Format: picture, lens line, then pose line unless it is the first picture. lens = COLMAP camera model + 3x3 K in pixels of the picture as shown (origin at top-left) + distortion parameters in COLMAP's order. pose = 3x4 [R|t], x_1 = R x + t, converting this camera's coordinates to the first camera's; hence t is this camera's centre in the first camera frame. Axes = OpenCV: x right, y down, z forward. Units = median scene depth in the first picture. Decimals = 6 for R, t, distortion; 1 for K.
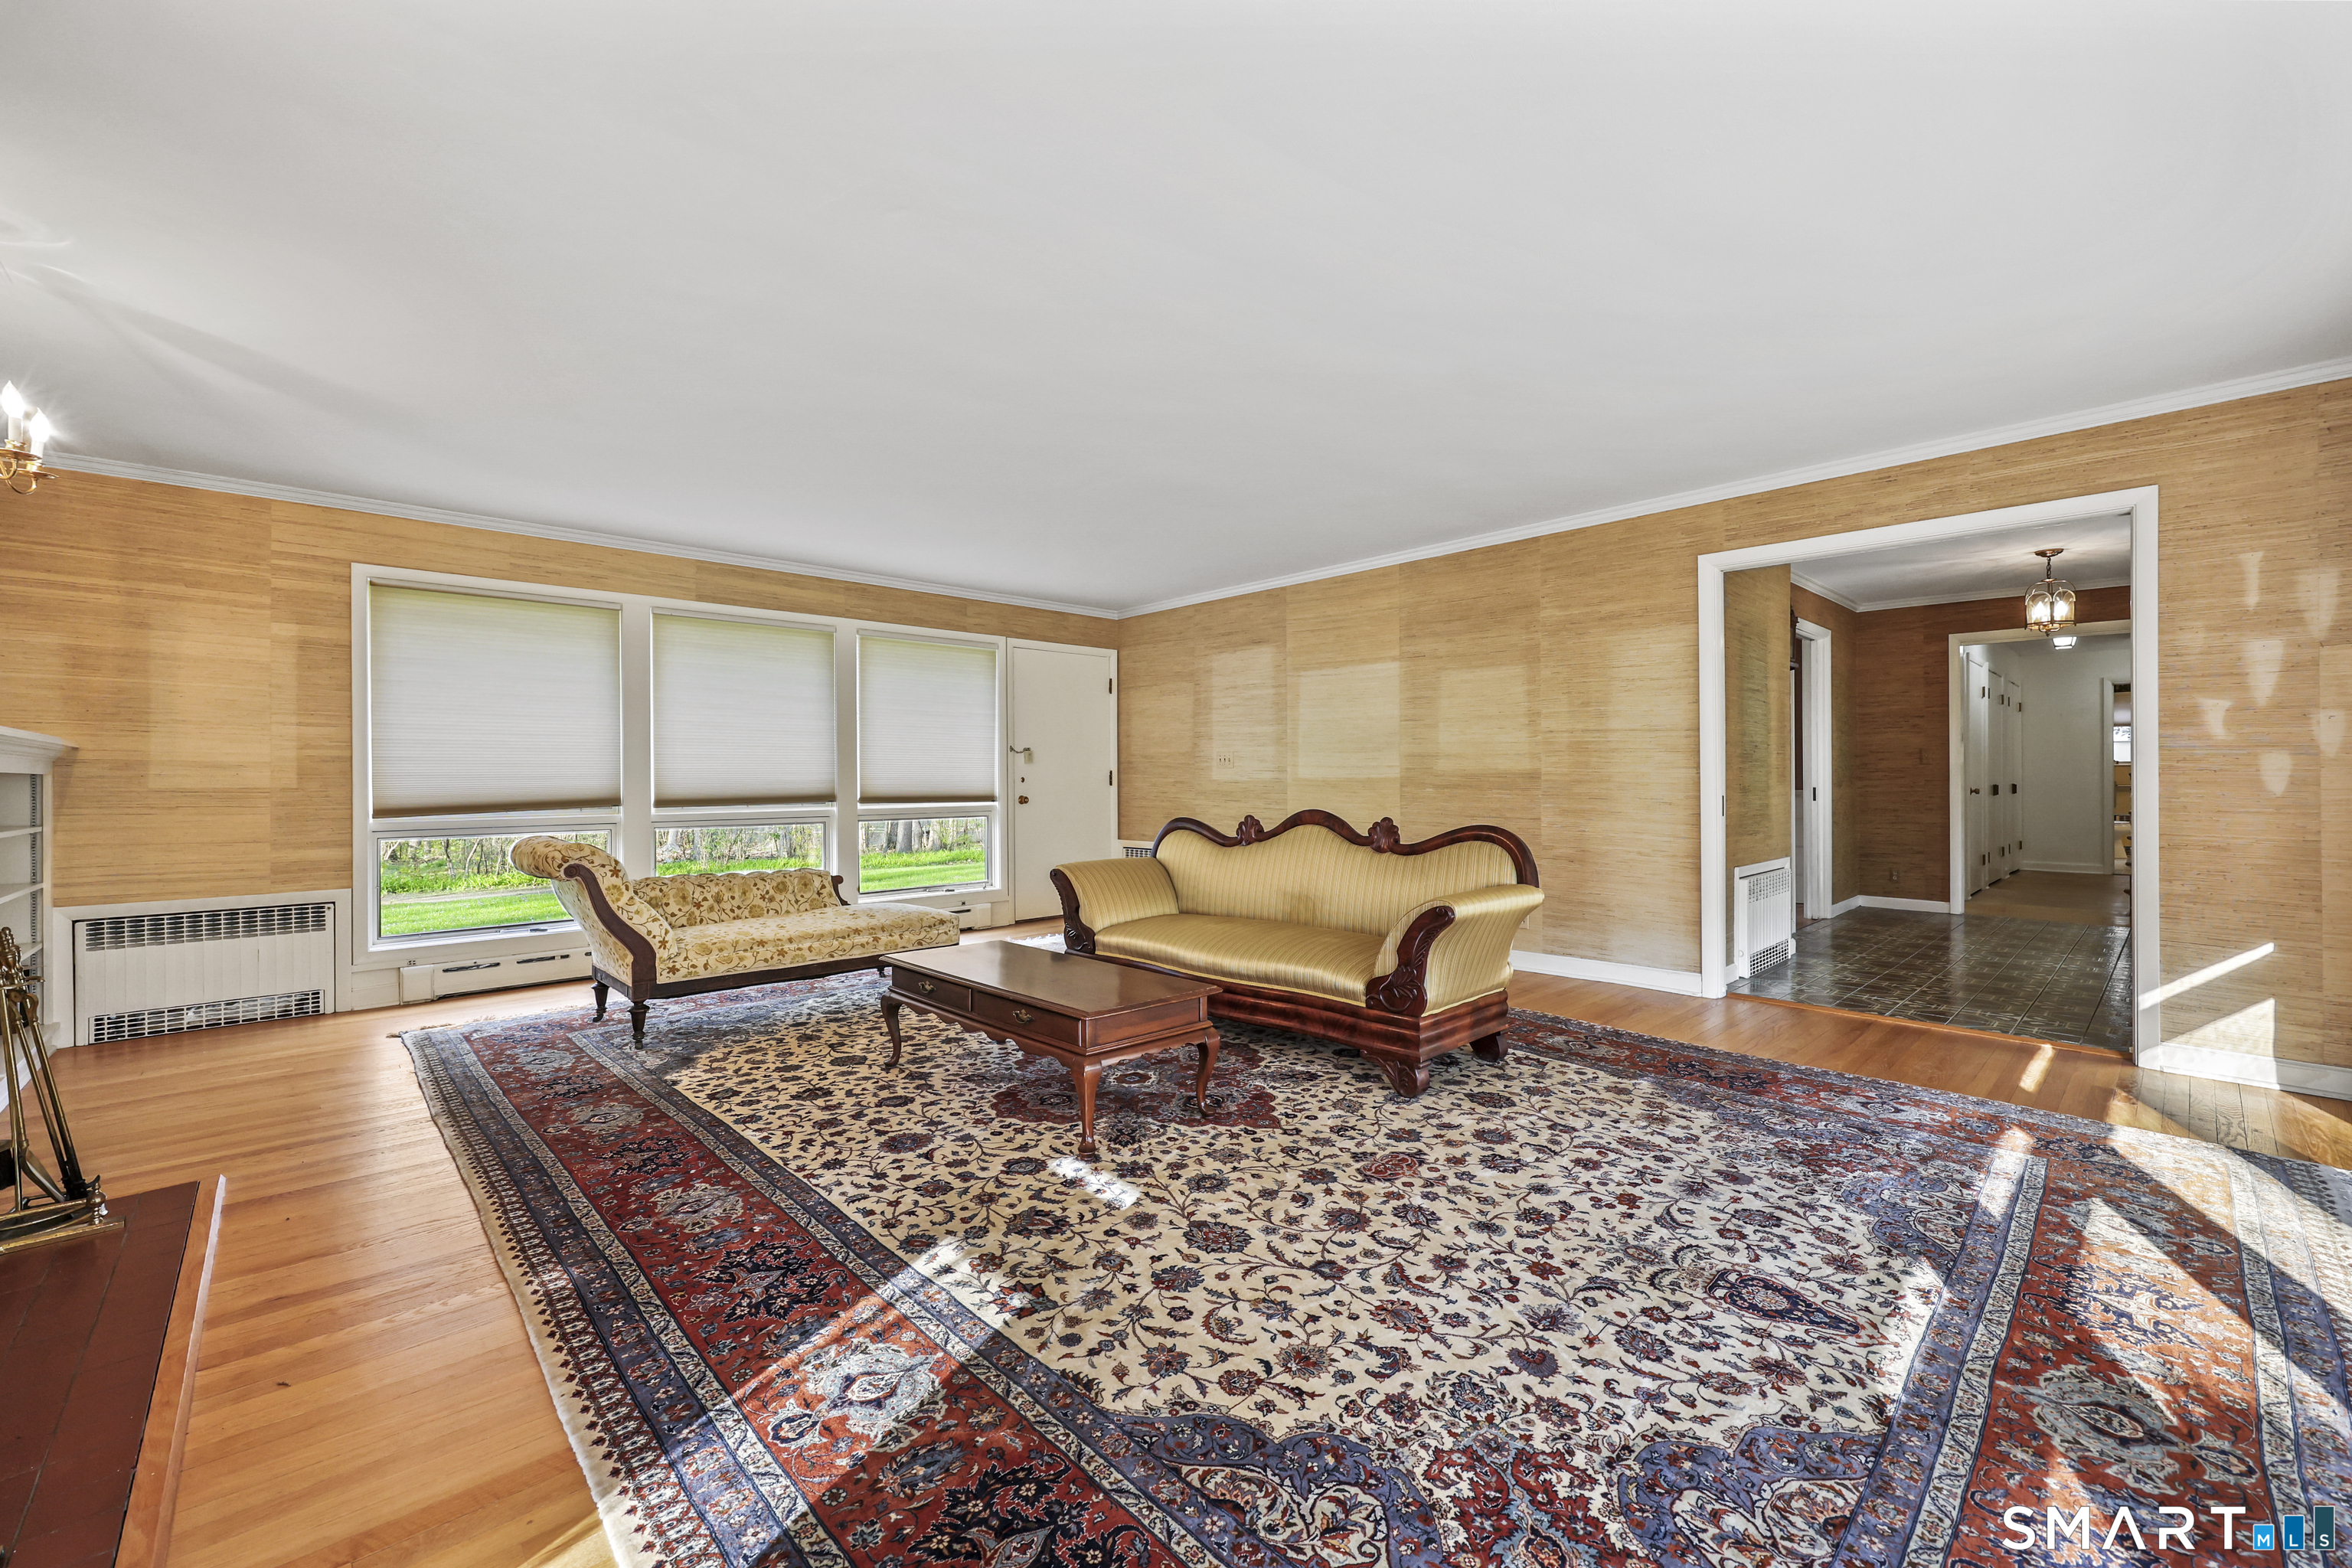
lens RADIAL K [[951.3, 0, 1178.9], [0, 951.3, 779.0], [0, 0, 1]] dist [-0.002367, 0.000087]
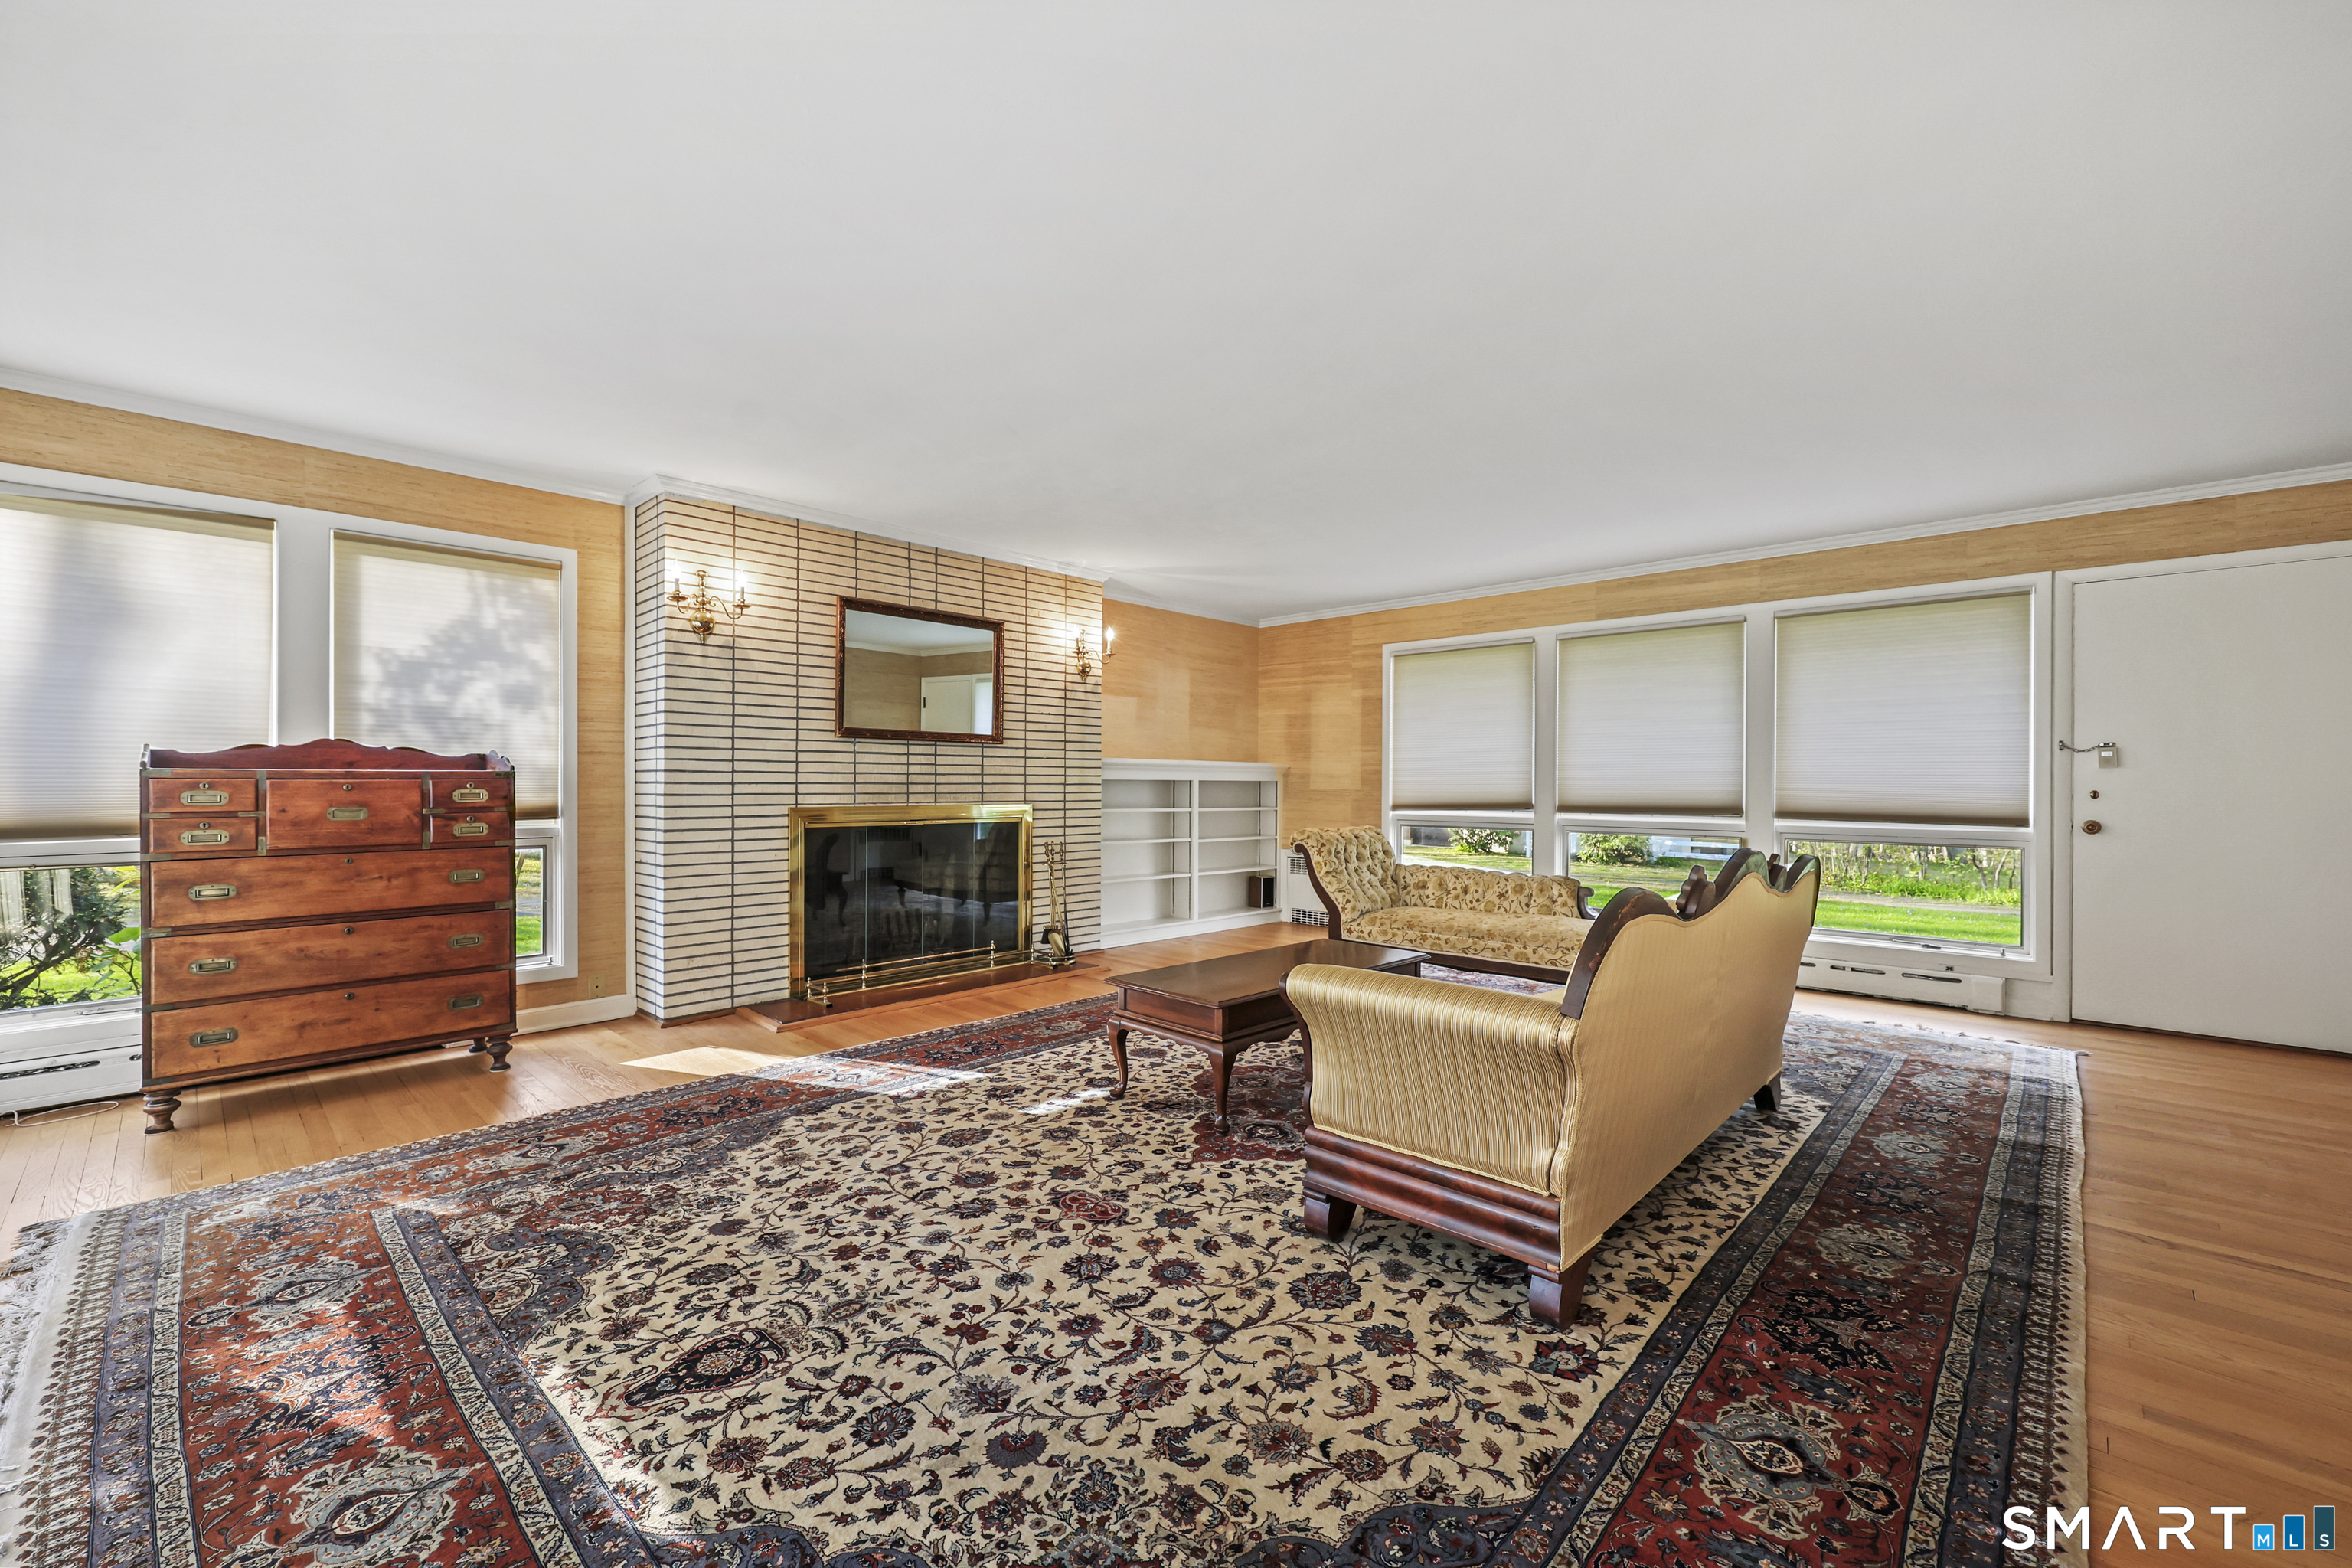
lens RADIAL K [[951.3, 0, 1185.1], [0, 951.3, 791.2], [0, 0, 1]] dist [-0.002367, 0.000087]
pose [[0.065297, 0.013749, -0.997771, 1.216337], [-0.007546, 0.999883, 0.013284, -0.014800], [0.997837, 0.006662, 0.065393, 1.083424]]
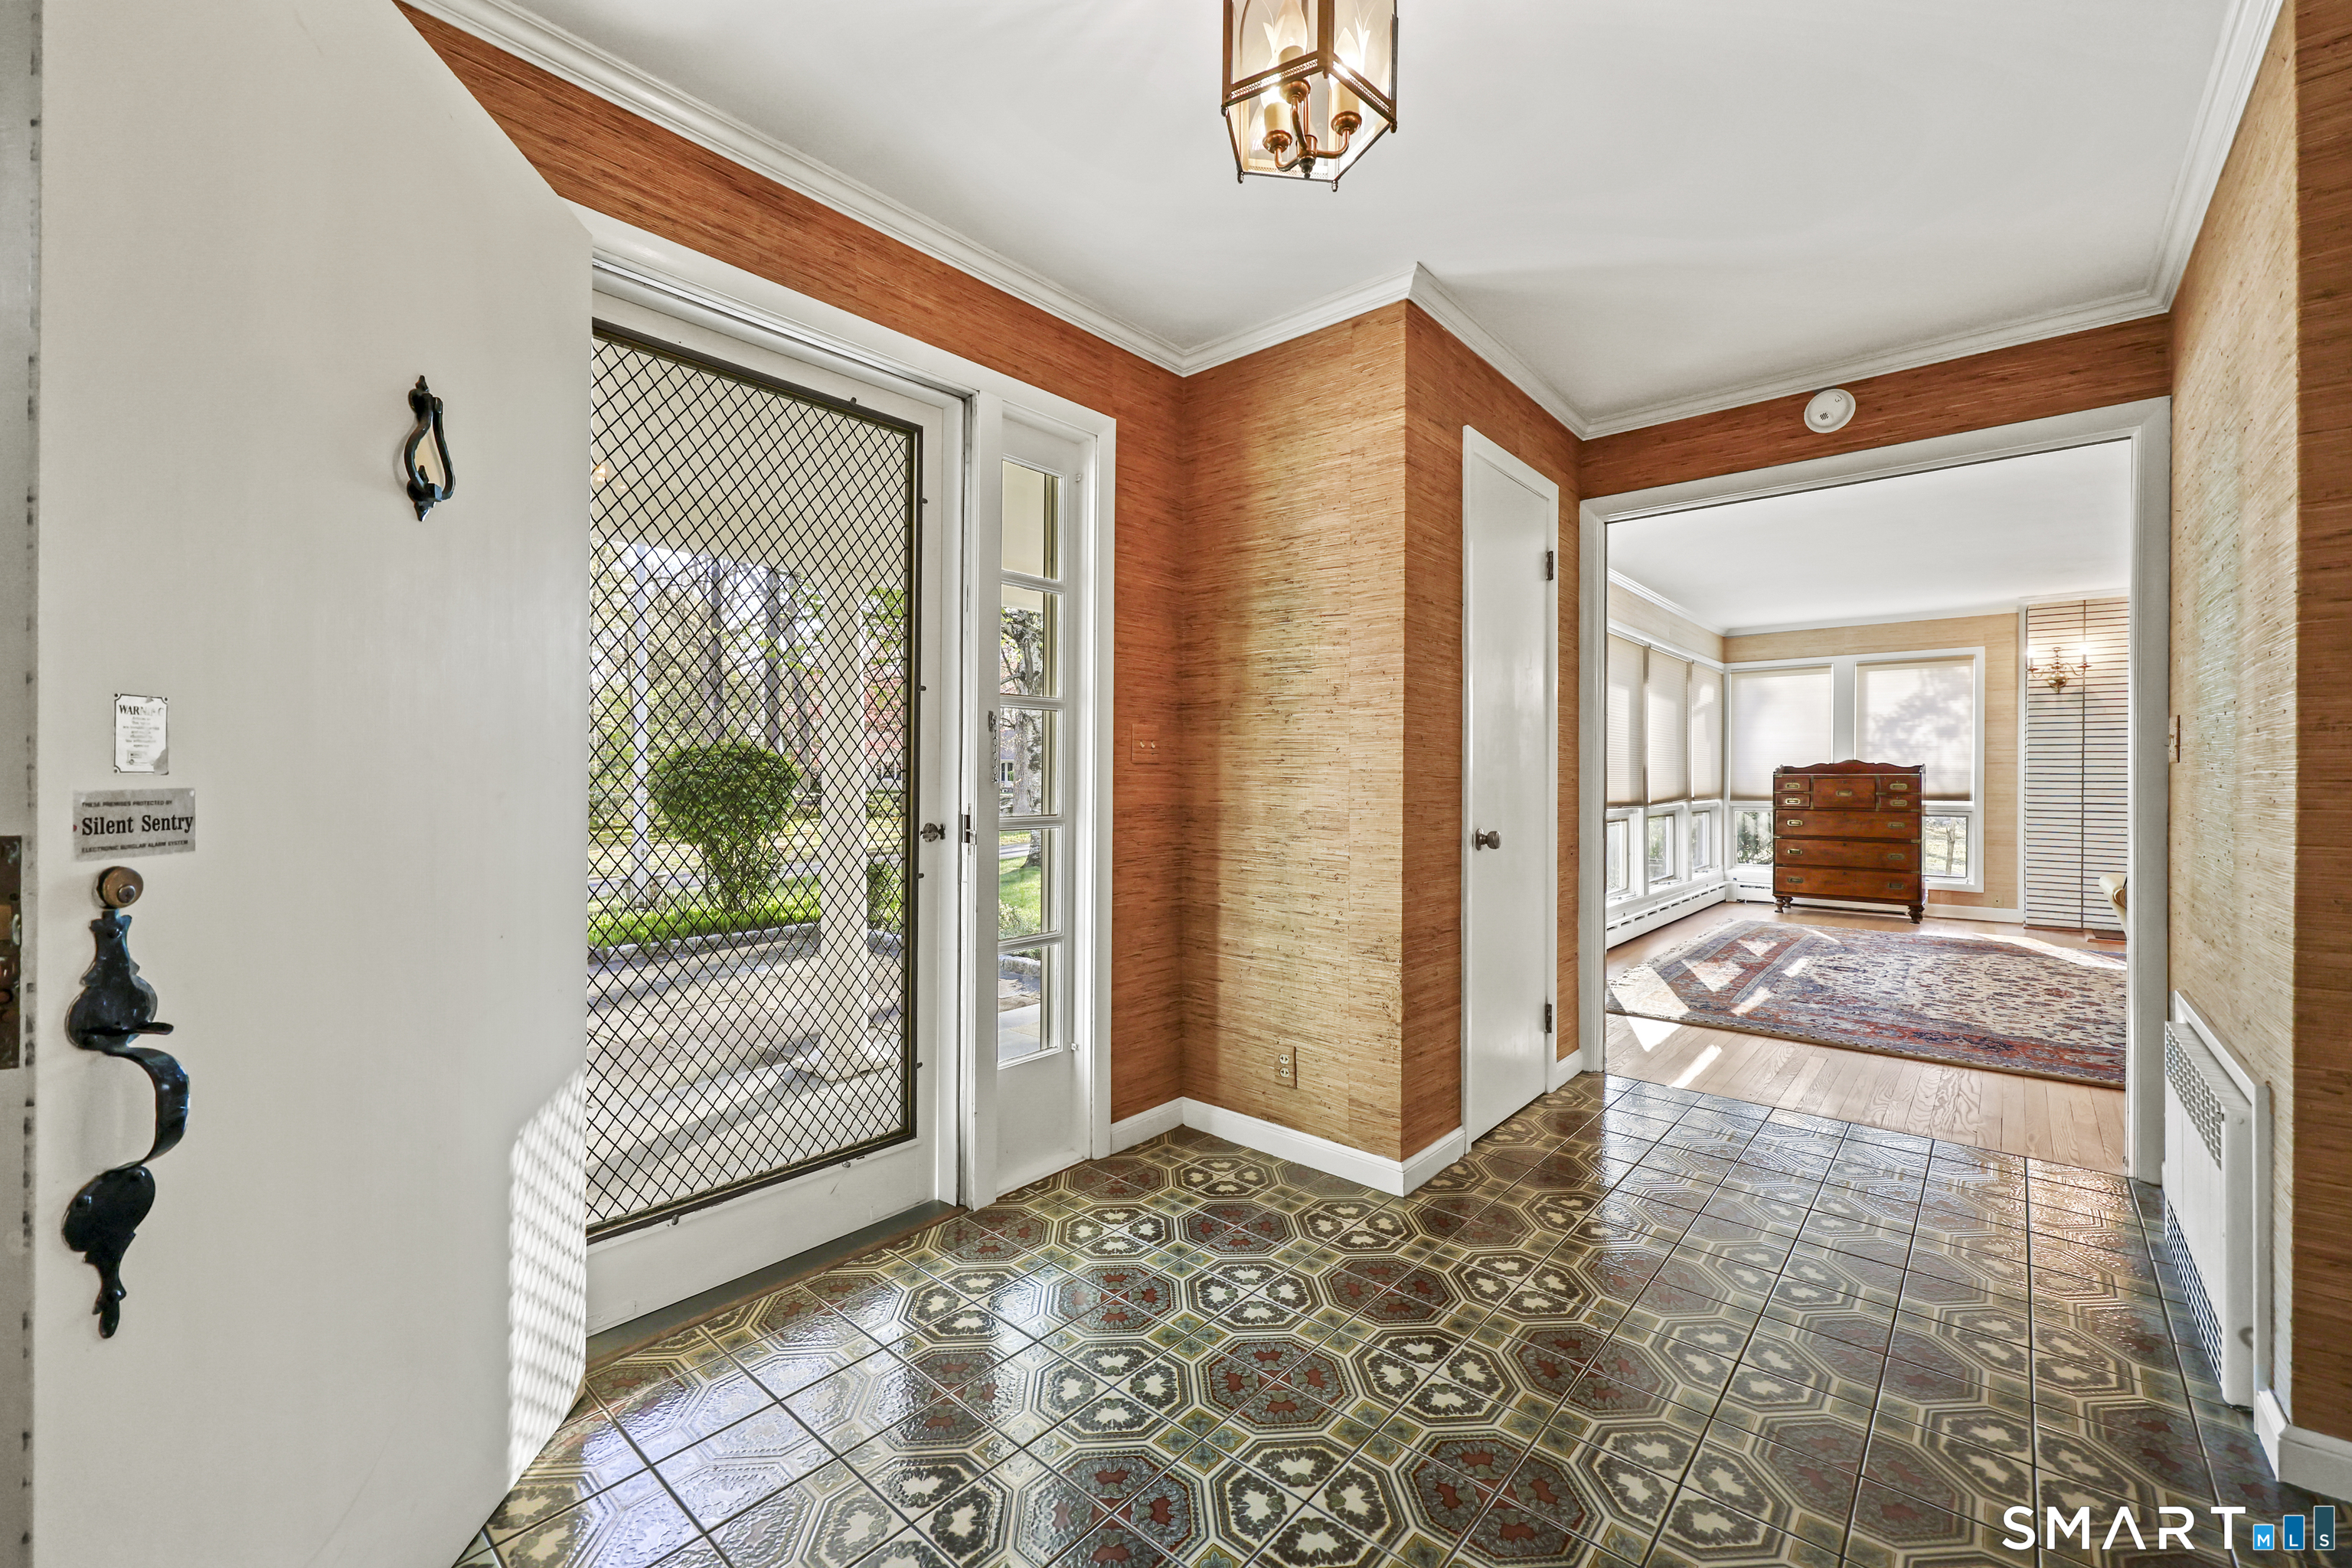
lens RADIAL K [[951.3, 0, 1178.8], [0, 951.3, 769.9], [0, 0, 1]] dist [-0.002367, 0.000087]
pose [[-0.994120, 0.010895, -0.107733, 1.691780], [0.009279, 0.999837, 0.015485, -0.053475], [0.107884, 0.014395, -0.994059, 1.864990]]
